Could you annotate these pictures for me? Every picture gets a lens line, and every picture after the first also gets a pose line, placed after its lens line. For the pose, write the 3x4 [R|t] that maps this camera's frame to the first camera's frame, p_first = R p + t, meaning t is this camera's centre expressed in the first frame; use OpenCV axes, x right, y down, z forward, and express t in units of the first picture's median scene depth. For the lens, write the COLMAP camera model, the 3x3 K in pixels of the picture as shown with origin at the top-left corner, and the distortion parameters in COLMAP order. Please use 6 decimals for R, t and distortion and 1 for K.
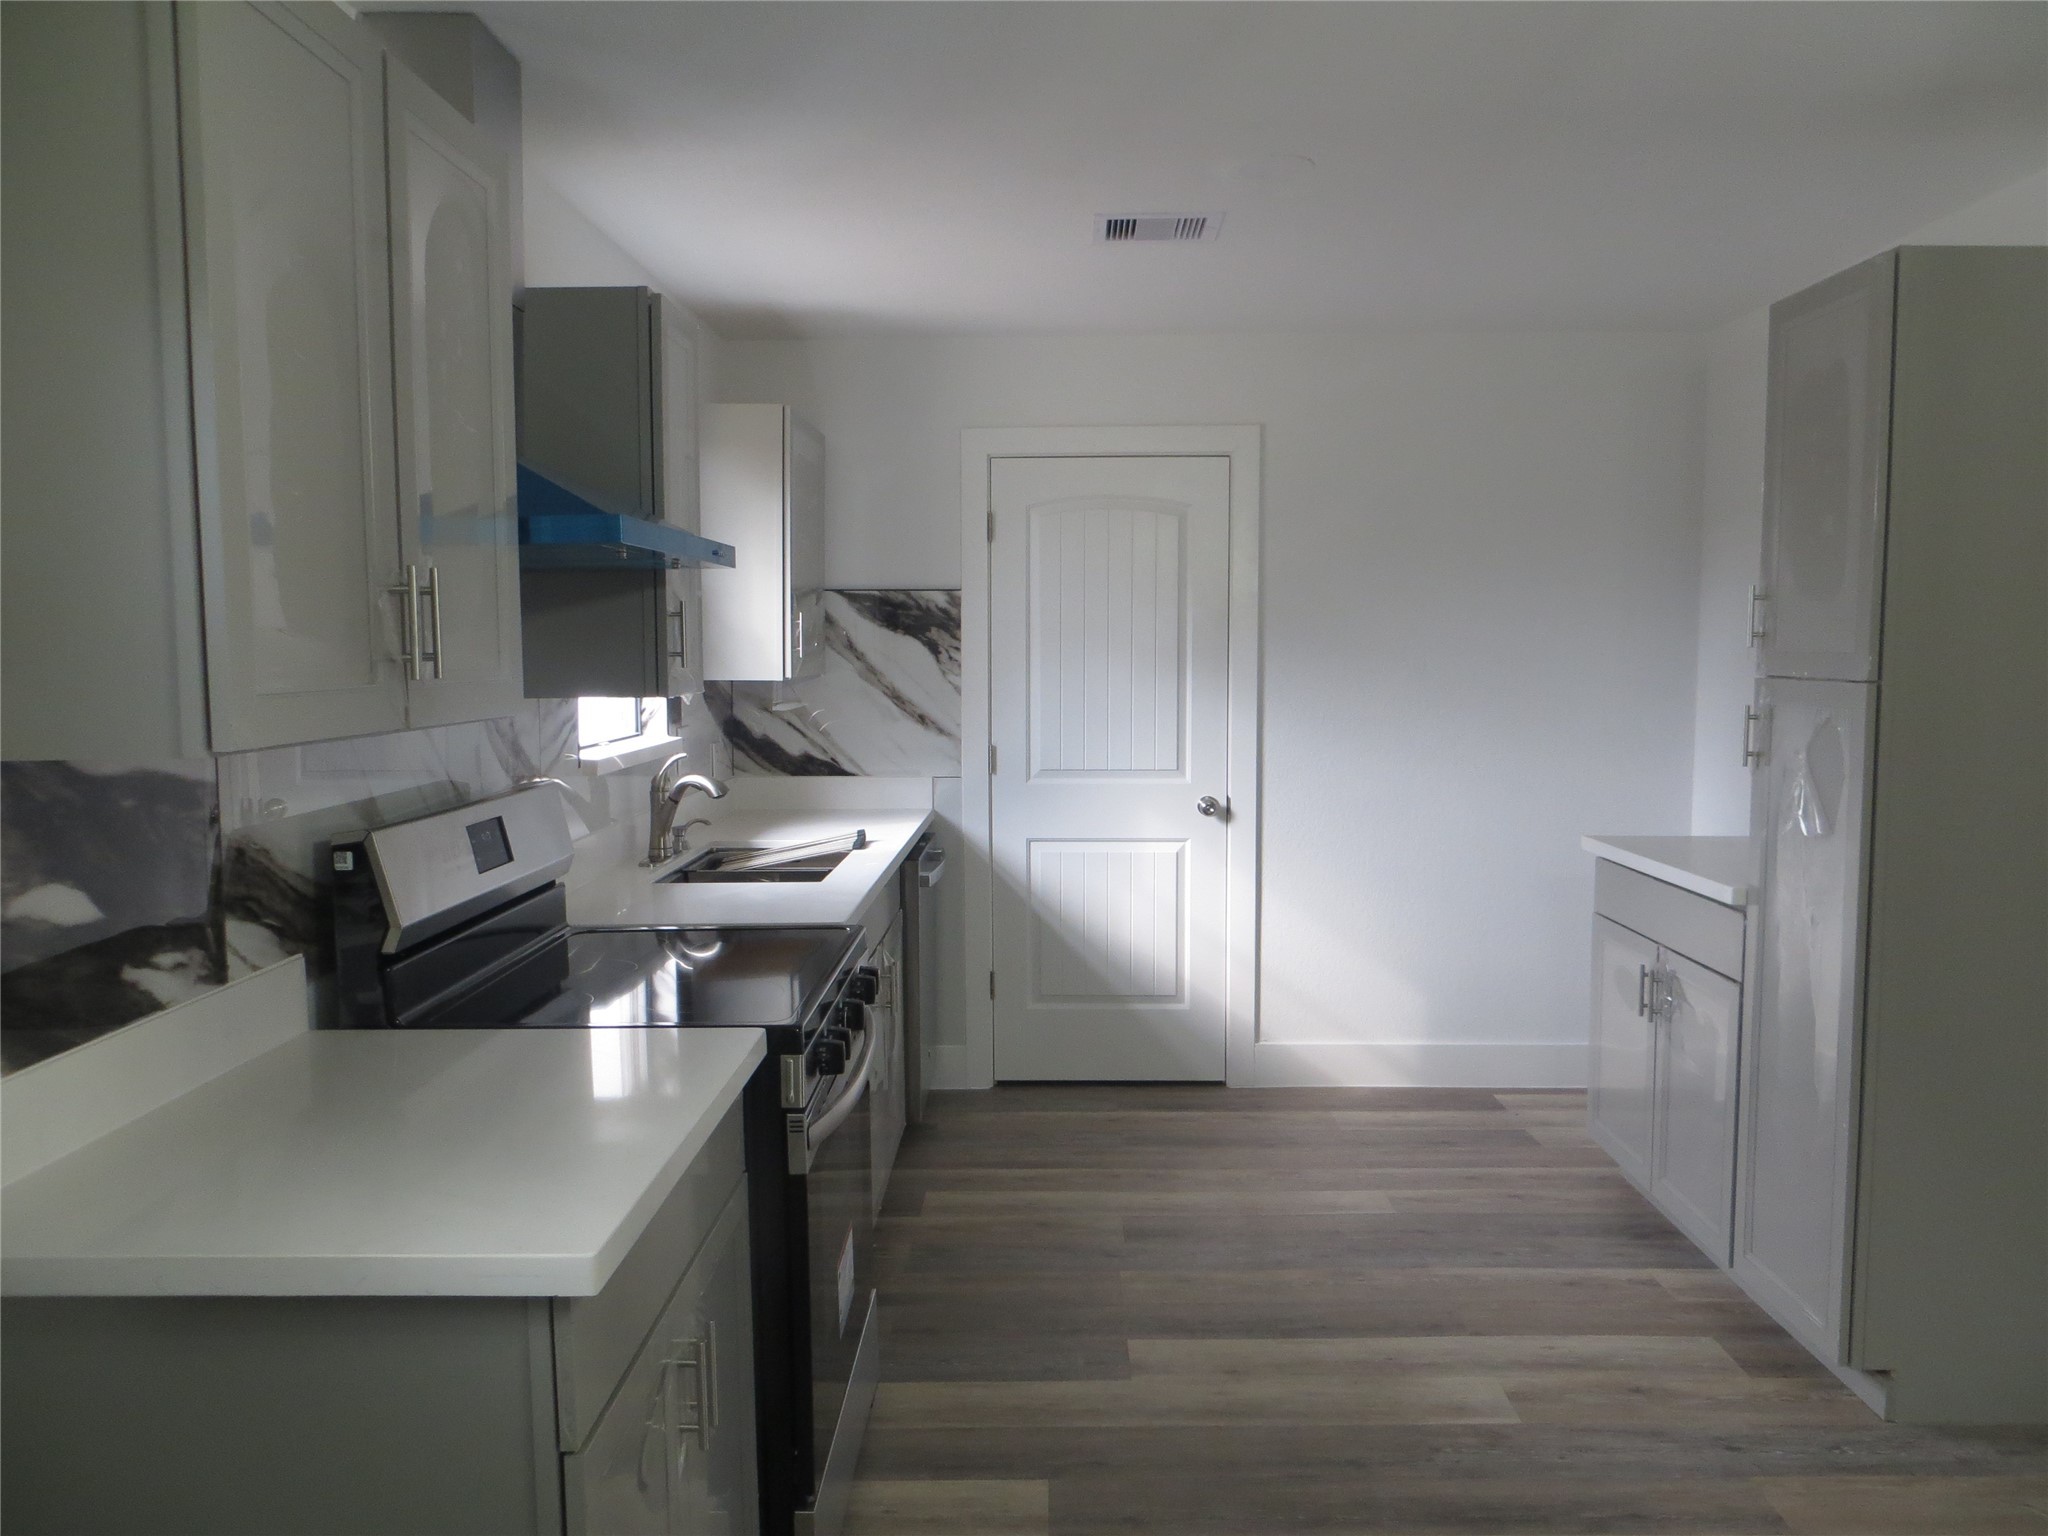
lens RADIAL K [[1540.4, 0, 1022.7], [0, 1540.4, 763.6], [0, 0, 1]] dist [-0.013913, -0.005475]
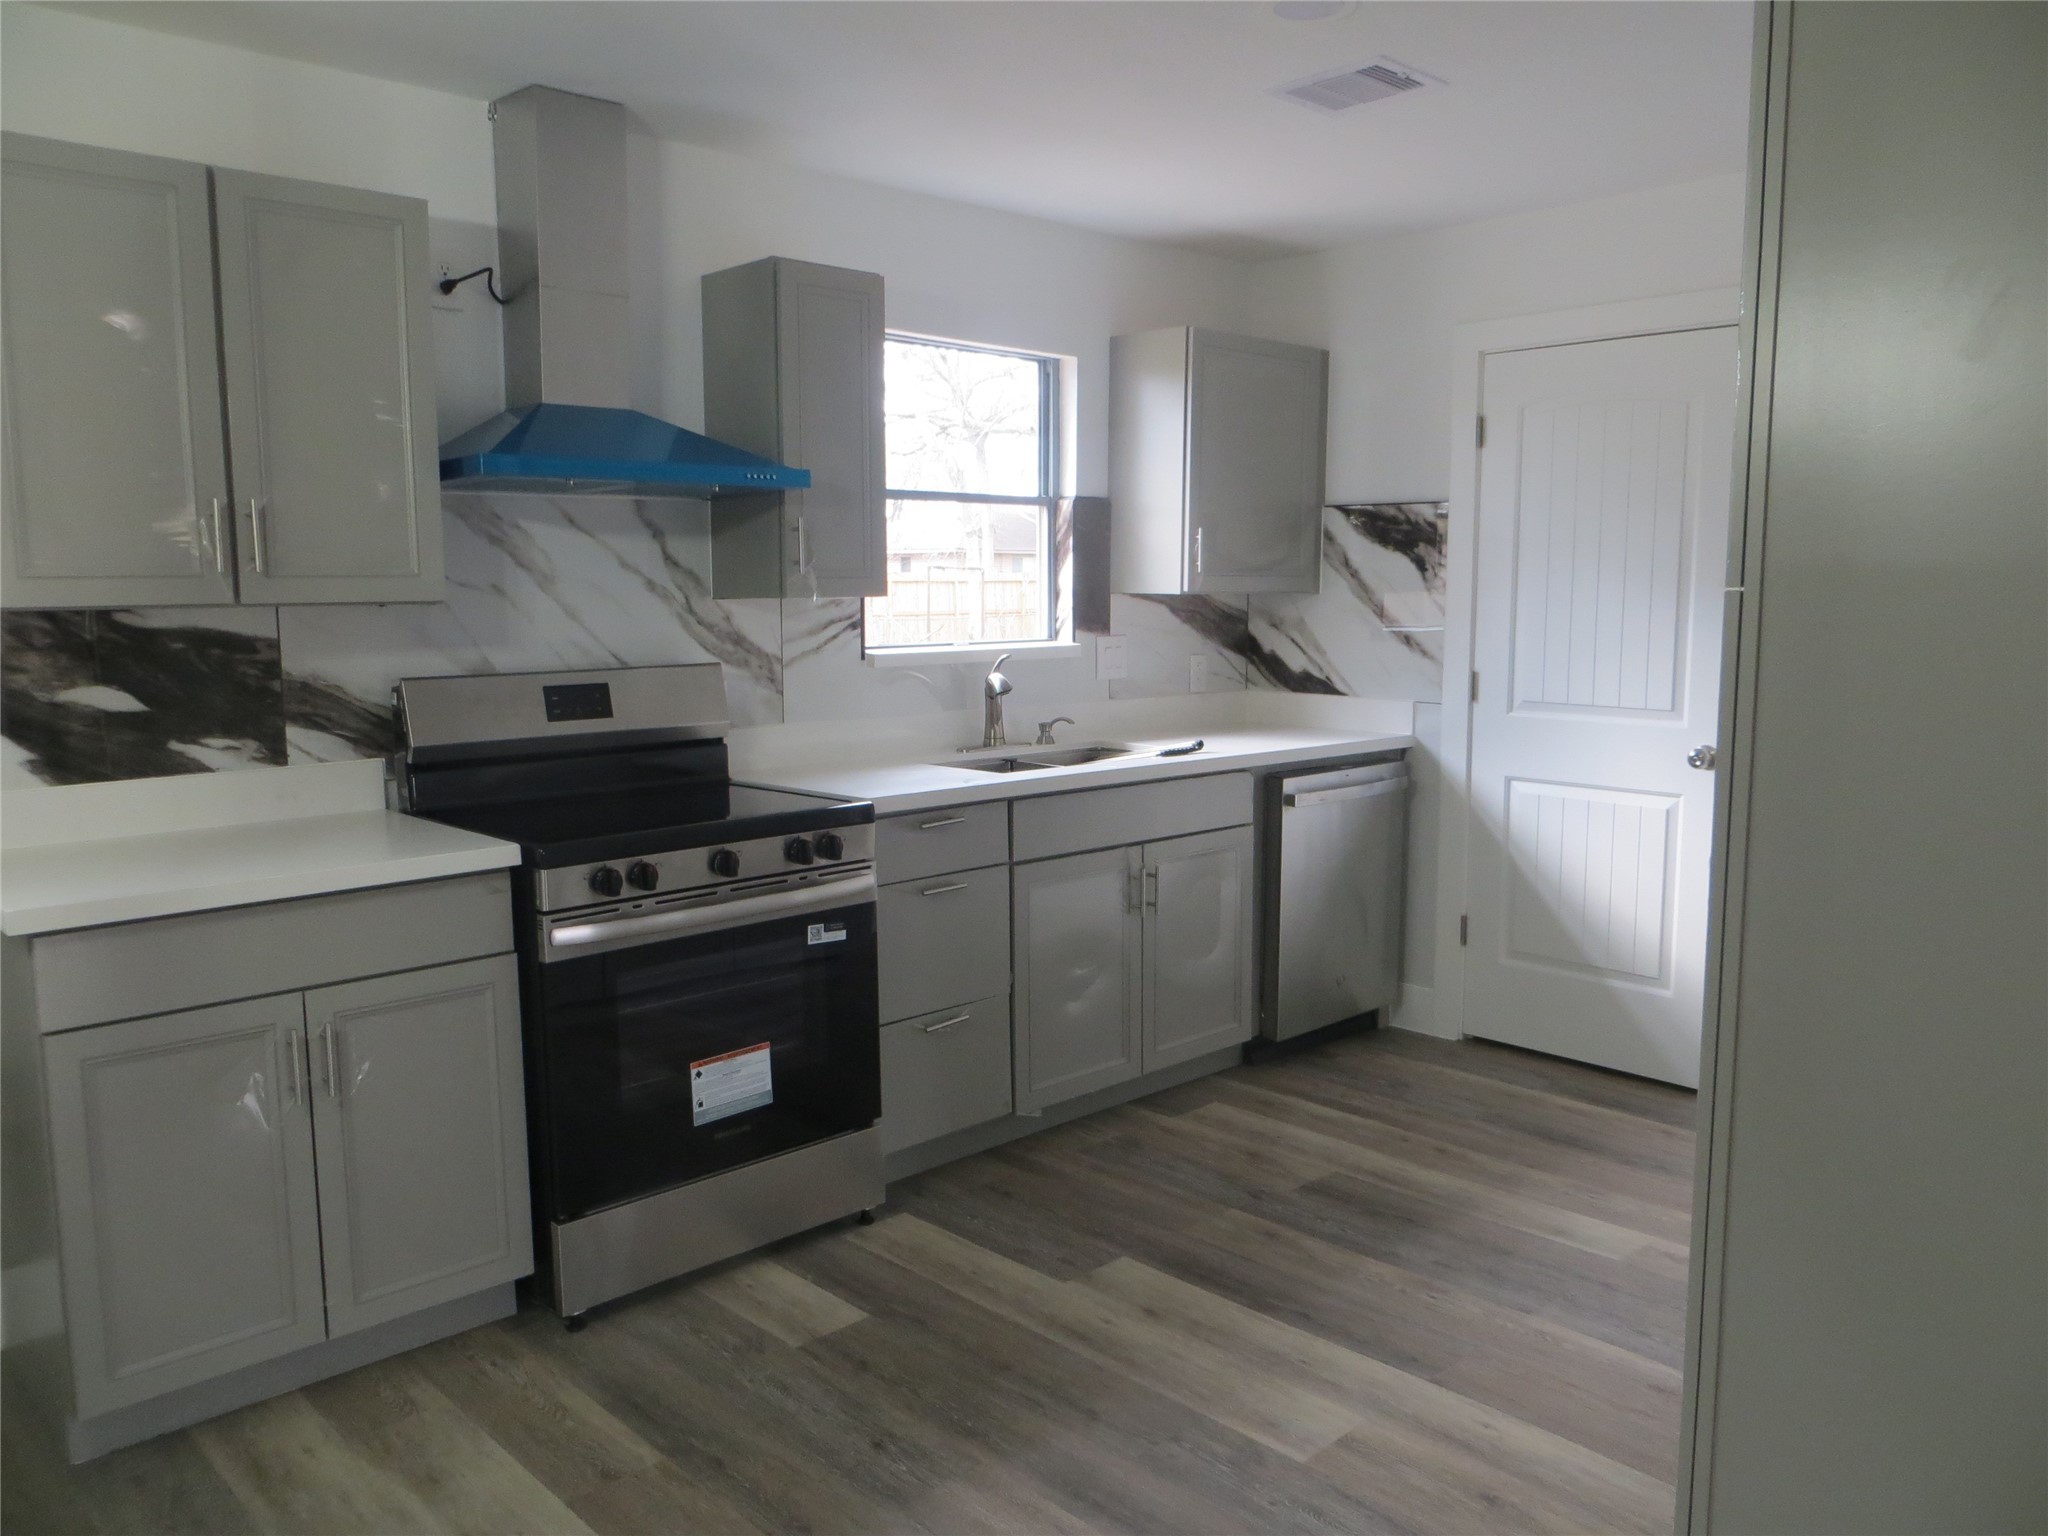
lens RADIAL K [[1540.4, 0, 1022.7], [0, 1540.4, 763.6], [0, 0, 1]] dist [-0.013913, -0.005475]
pose [[0.700076, 0.089440, -0.708444, 0.450447], [-0.056973, 0.995958, 0.069438, -0.005368], [0.711791, -0.008249, 0.702342, 0.165252]]
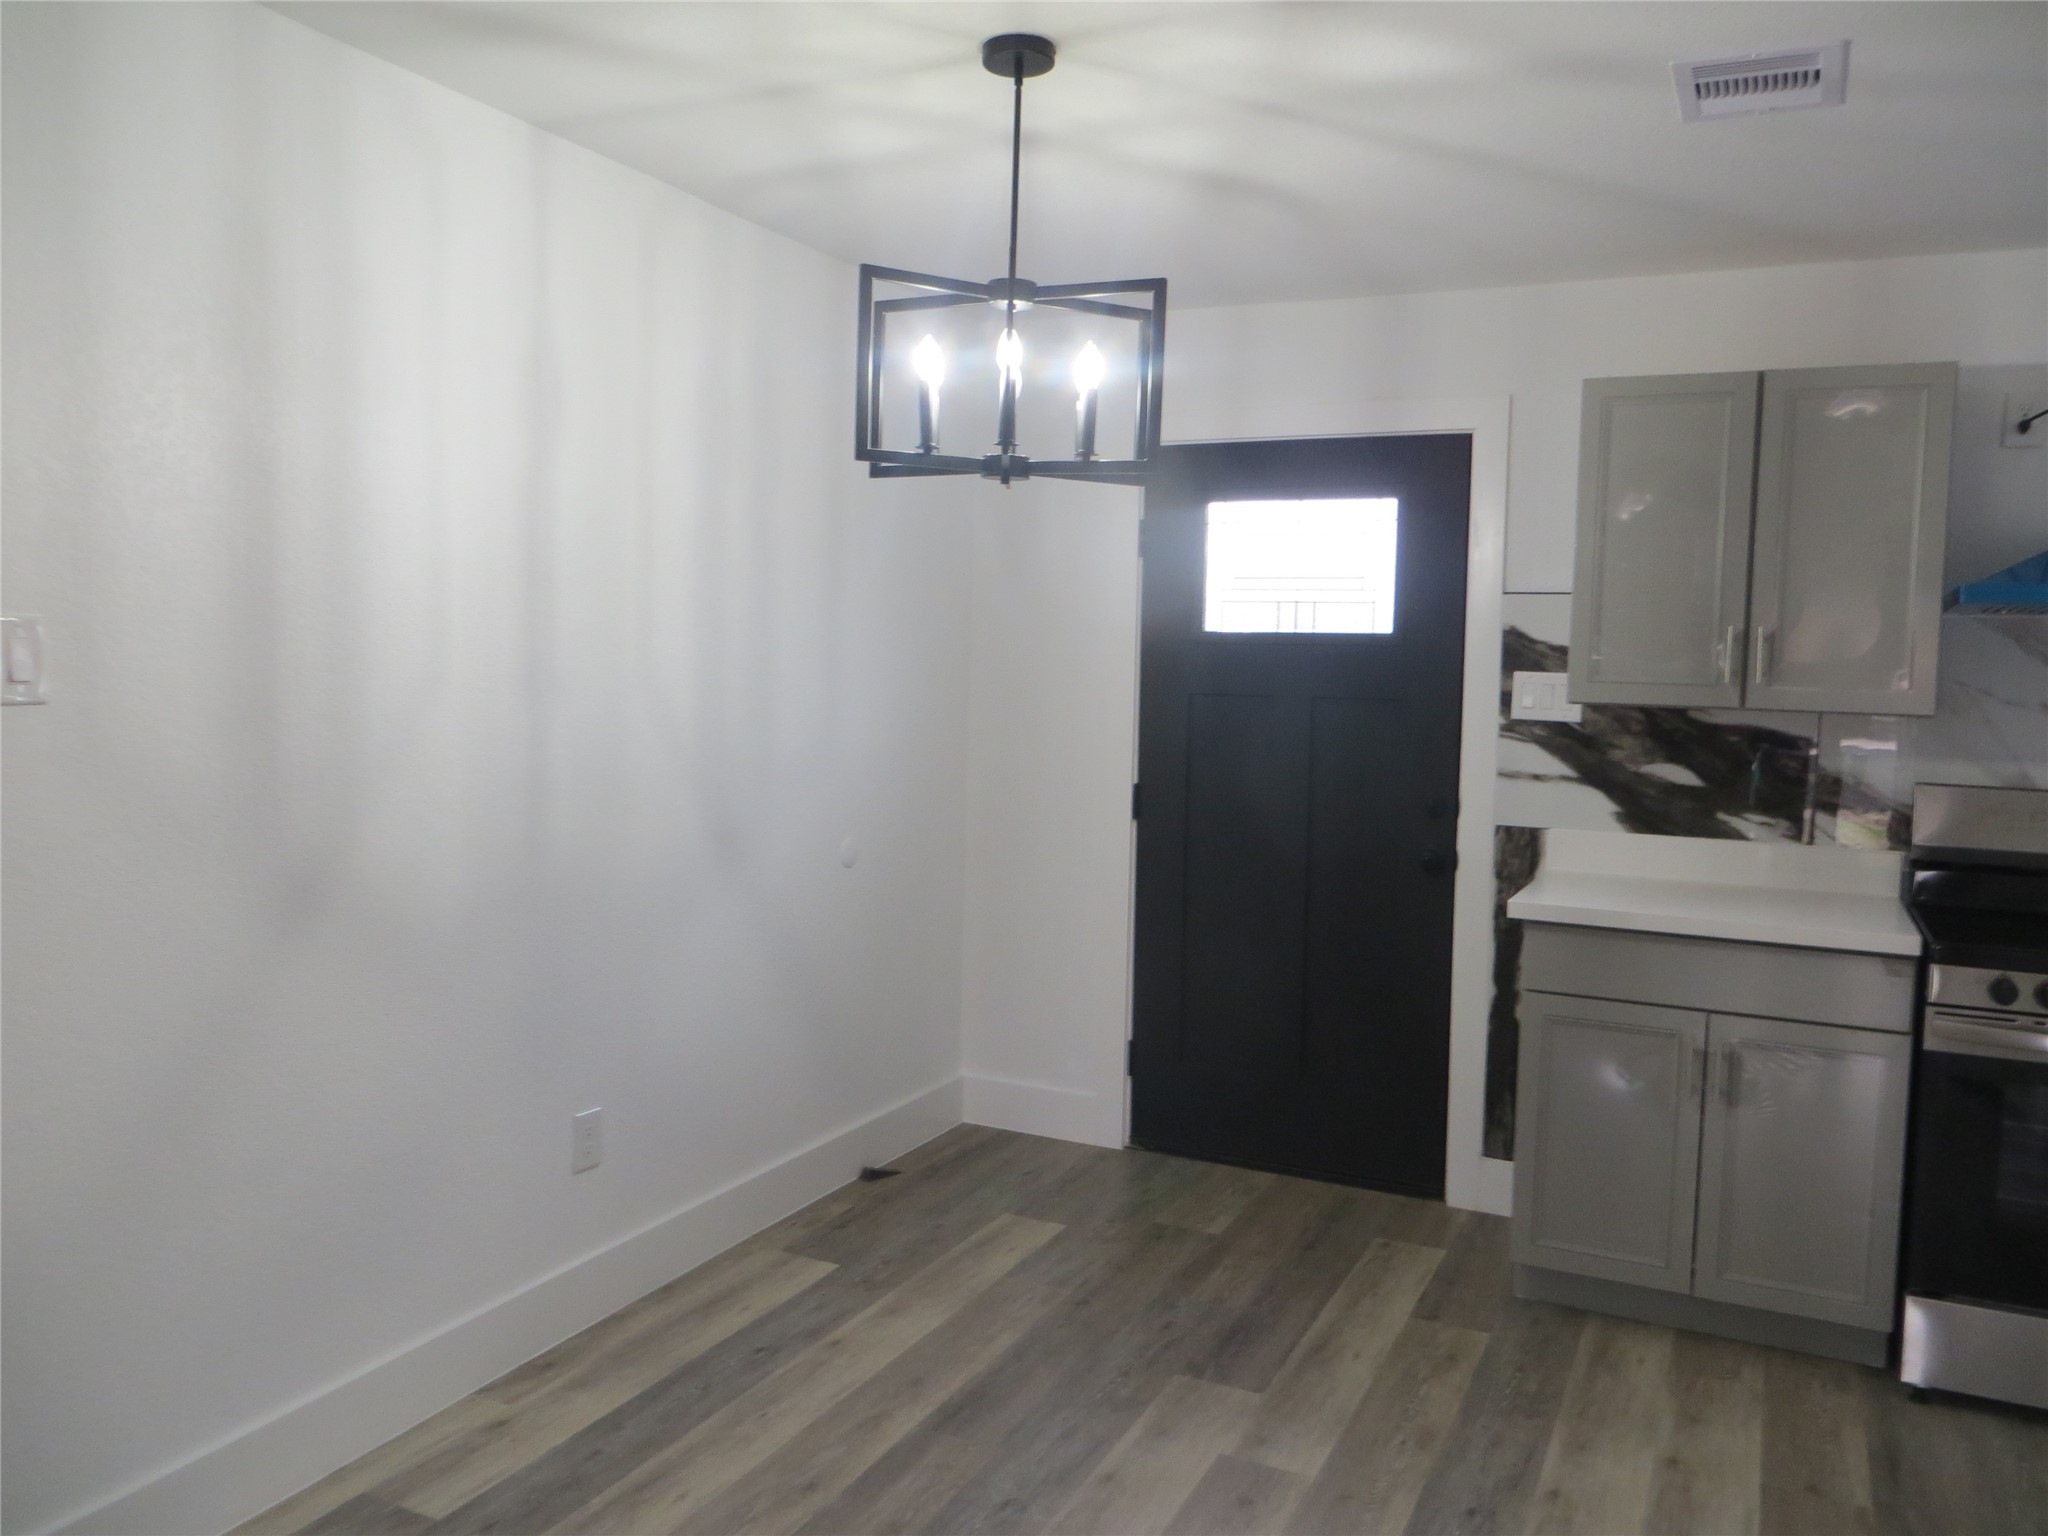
lens RADIAL K [[1540.4, 0, 1022.7], [0, 1540.4, 763.6], [0, 0, 1]] dist [-0.013913, -0.005475]
pose [[-0.425257, 0.060194, -0.903069, 0.632894], [-0.096104, 0.989142, 0.111187, -0.029454], [0.899956, 0.134071, -0.414855, 0.350056]]
